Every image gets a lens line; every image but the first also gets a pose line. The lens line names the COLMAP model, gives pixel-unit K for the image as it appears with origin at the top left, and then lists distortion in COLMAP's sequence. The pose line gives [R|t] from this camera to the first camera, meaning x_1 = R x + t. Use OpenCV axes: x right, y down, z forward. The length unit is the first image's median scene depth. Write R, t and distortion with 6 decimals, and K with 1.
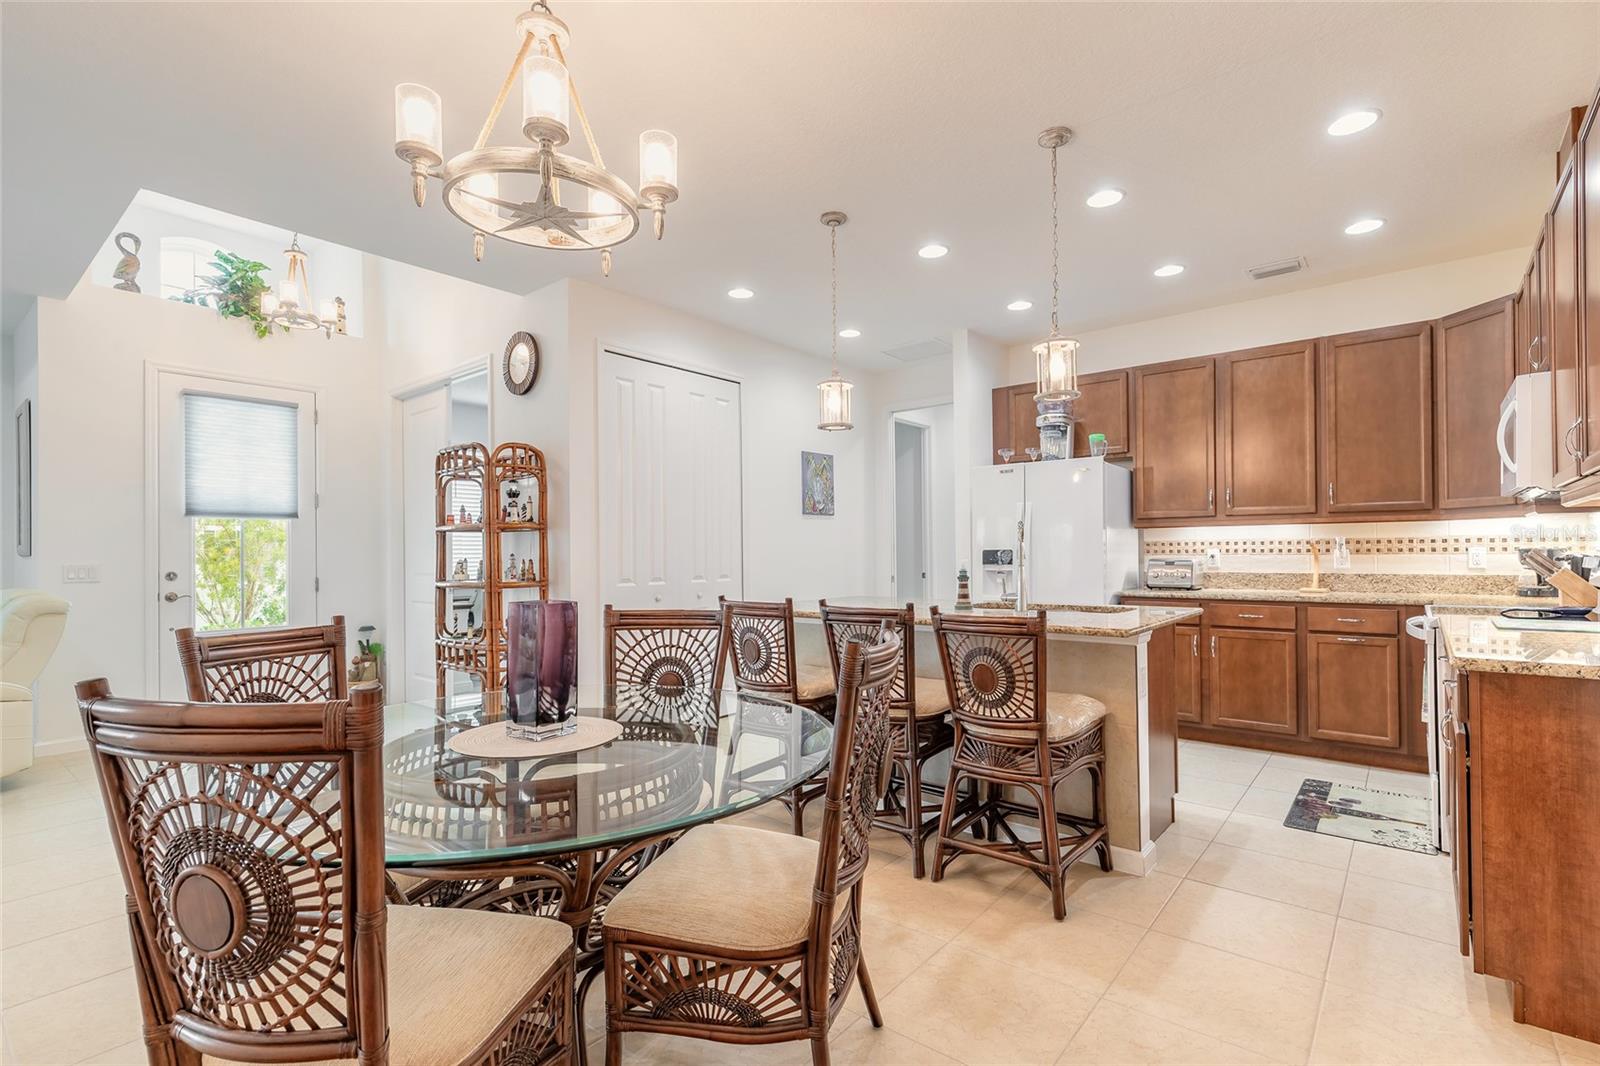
lens RADIAL K [[746.3, 0, 824.5], [0, 746.3, 547.9], [0, 0, 1]] dist [0.004762, 0.001038]
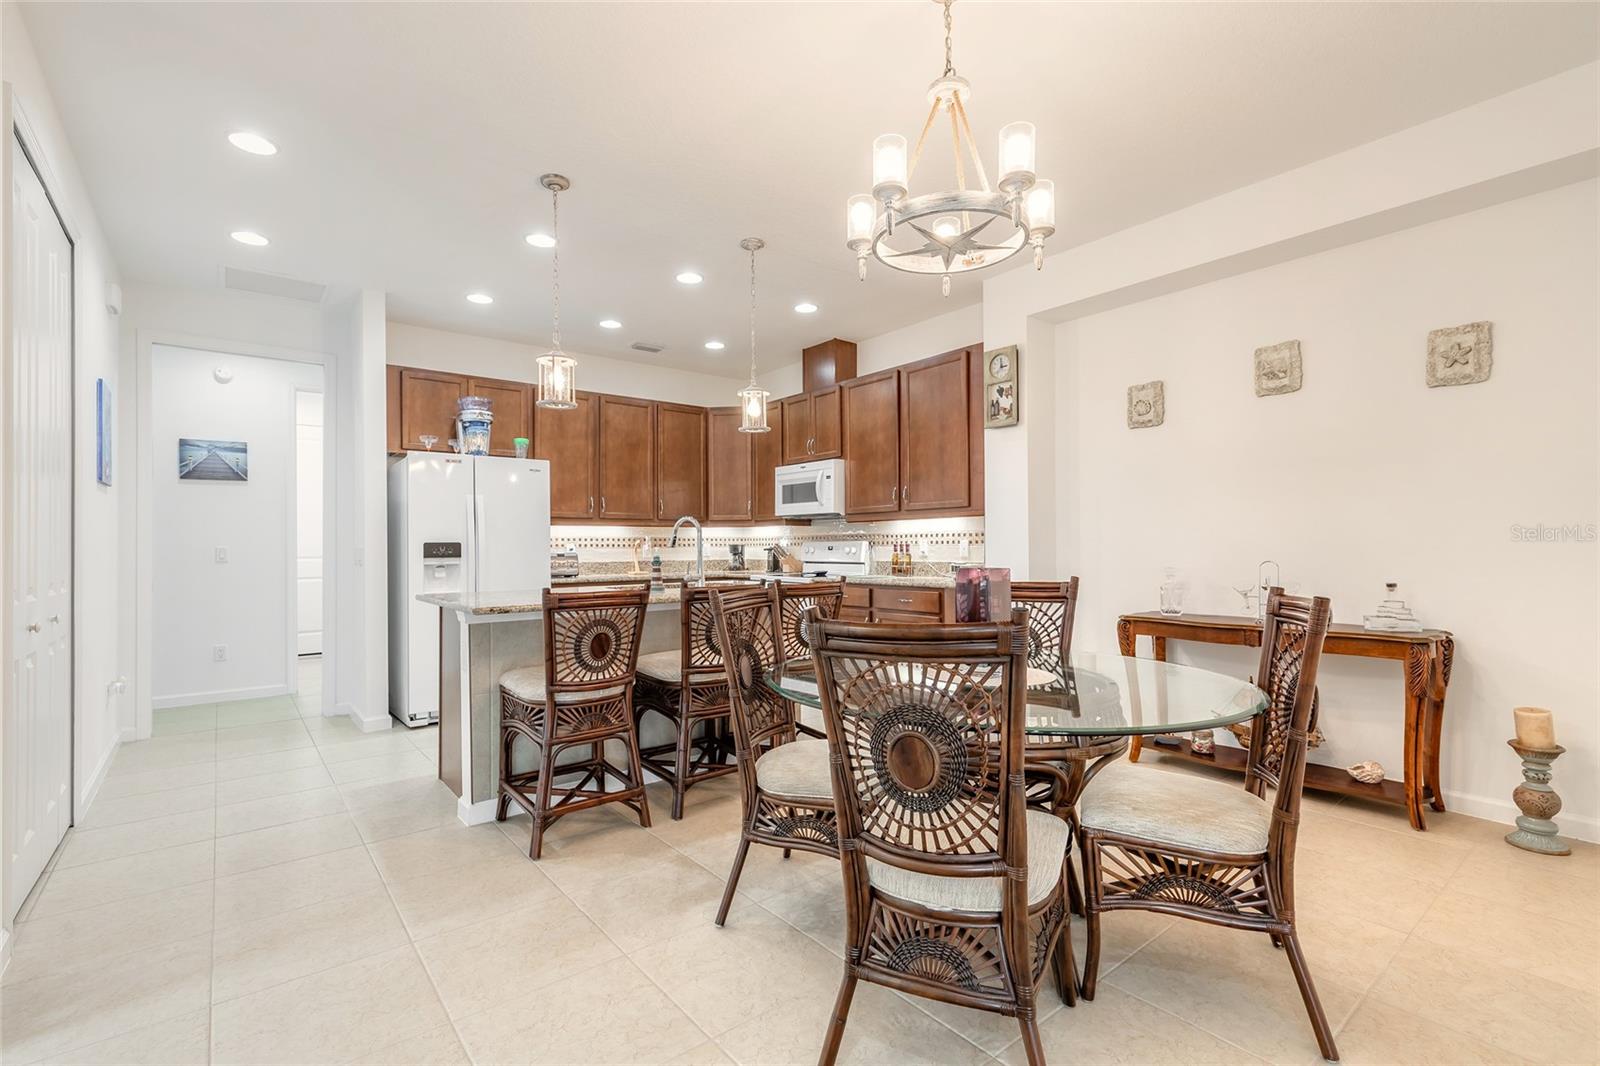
lens RADIAL K [[727.8, 0, 796.8], [0, 727.8, 538.5], [0, 0, 1]] dist [0.010589, -0.000706]
pose [[0.225861, 0.019313, 0.973968, -0.662964], [-0.000753, 0.999807, -0.019651, 0.018484], [-0.974159, 0.003705, 0.225832, 0.404133]]
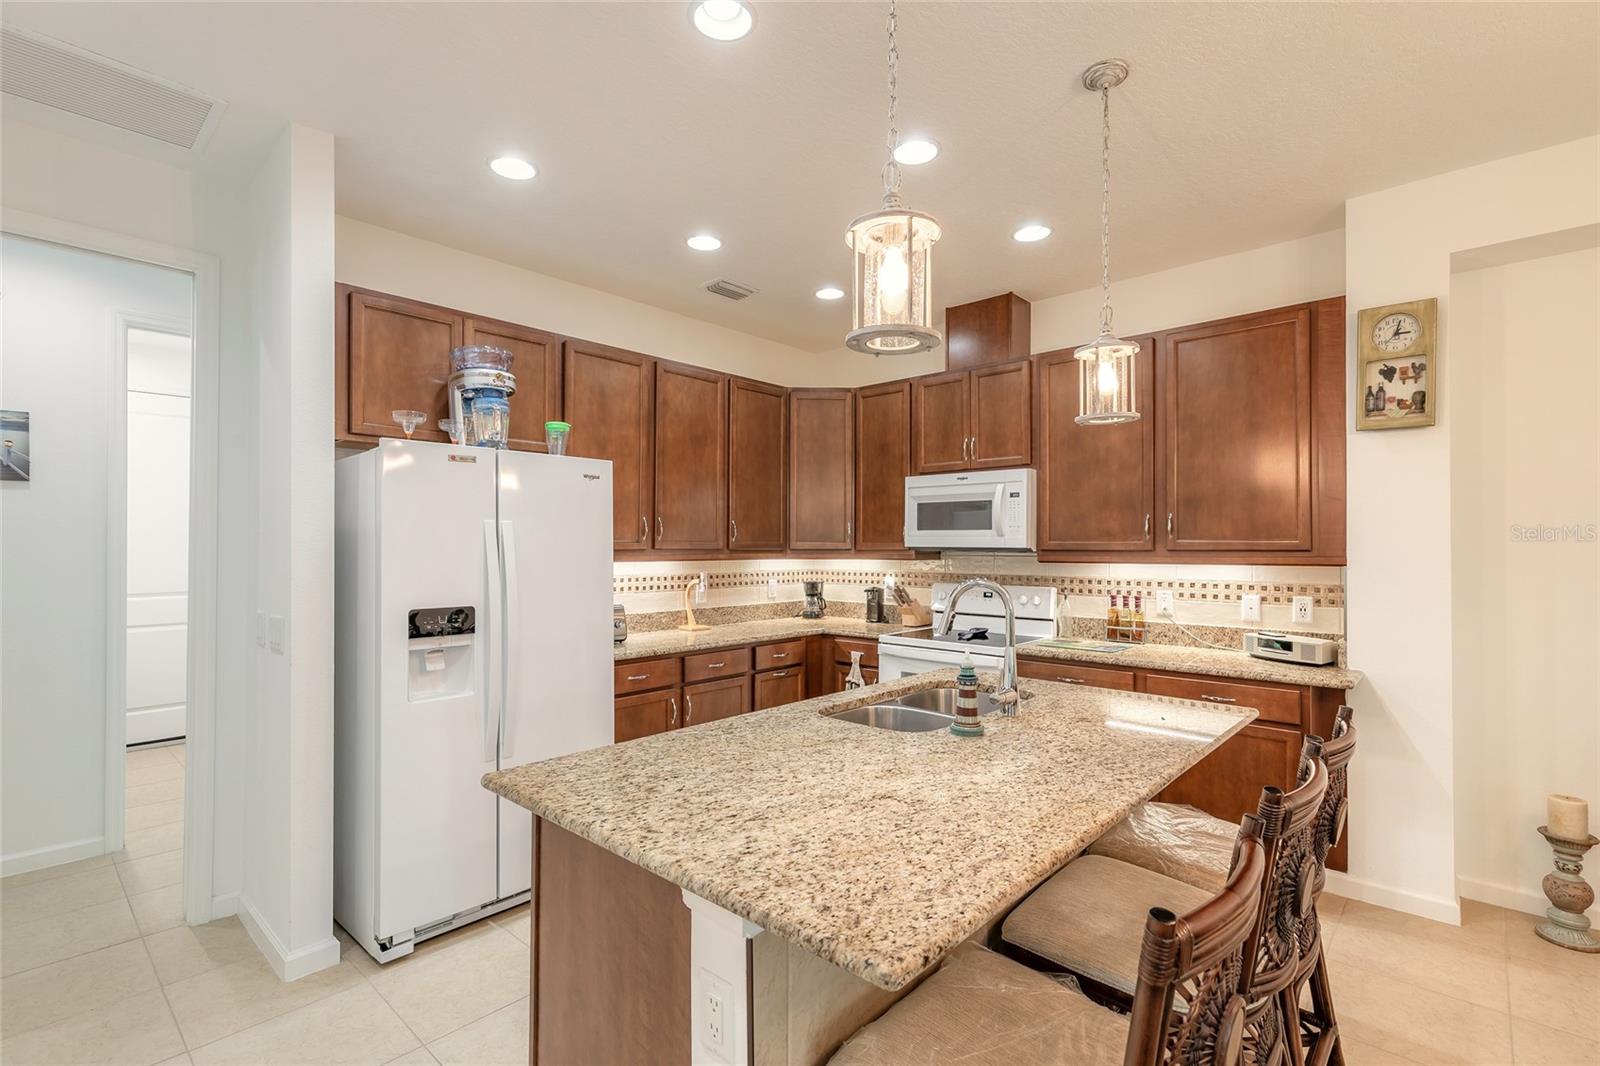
lens RADIAL K [[734.9, 0, 795.0], [0, 734.9, 538.8], [0, 0, 1]] dist [0.007924, -0.000354]
pose [[0.071786, 0.019324, 0.997233, -0.299666], [-0.007960, 0.999792, -0.018800, -0.043445], [-0.997388, -0.006588, 0.071925, 0.833834]]
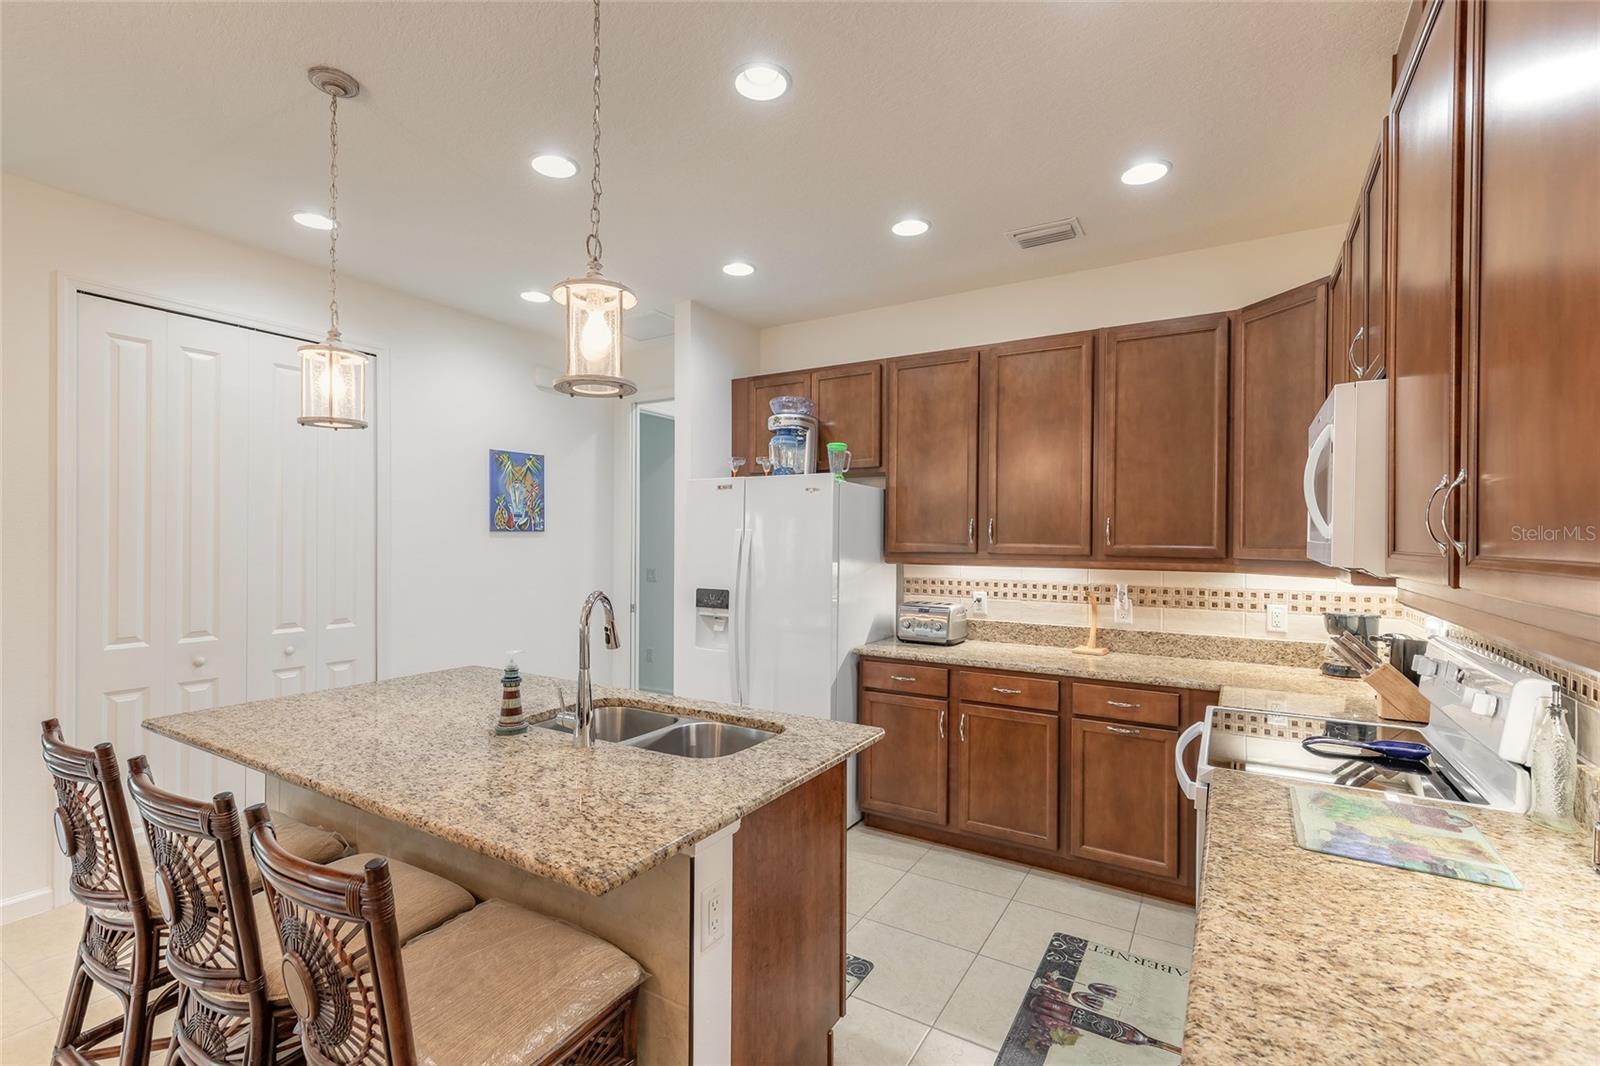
lens RADIAL K [[722.4, 0, 800.6], [0, 722.4, 541.1], [0, 0, 1]] dist [0.009639, -0.000583]
pose [[0.991742, 0.014430, 0.127438, 0.262348], [-0.015703, 0.999836, 0.008990, -0.063417], [-0.127288, -0.010917, 0.991806, 0.293344]]
